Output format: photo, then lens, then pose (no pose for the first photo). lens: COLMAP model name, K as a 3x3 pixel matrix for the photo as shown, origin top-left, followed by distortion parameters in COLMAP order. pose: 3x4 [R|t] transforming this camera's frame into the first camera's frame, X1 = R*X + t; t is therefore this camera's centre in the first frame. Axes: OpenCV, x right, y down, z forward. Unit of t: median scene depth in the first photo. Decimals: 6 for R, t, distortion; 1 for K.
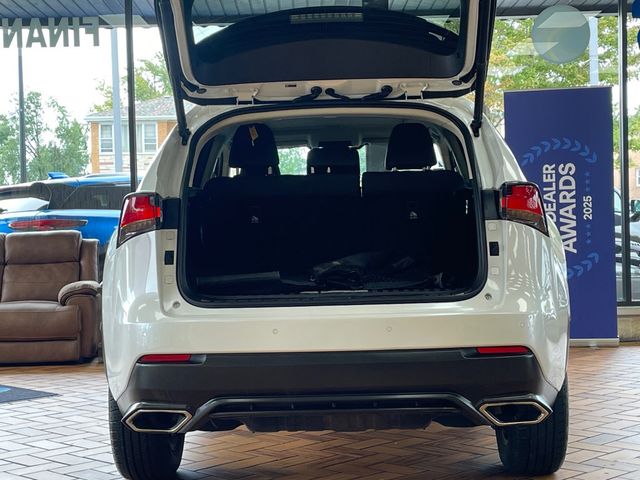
lens RADIAL K [[1156.6, 0, 320.4], [0, 1156.6, 240.0], [0, 0, 1]] dist [-0.010935, 0.000000]
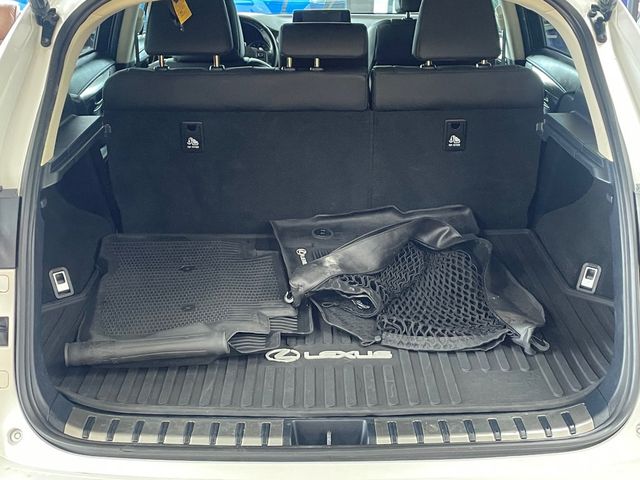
lens RADIAL K [[917.4, 0, 319.1], [0, 917.4, 239.9], [0, 0, 1]] dist [0.036601, 0.000000]
pose [[0.999292, 0.011161, 0.035933, -0.008195], [-0.022120, 0.946796, 0.321073, -0.135405], [-0.030438, -0.321640, 0.946373, 0.573265]]
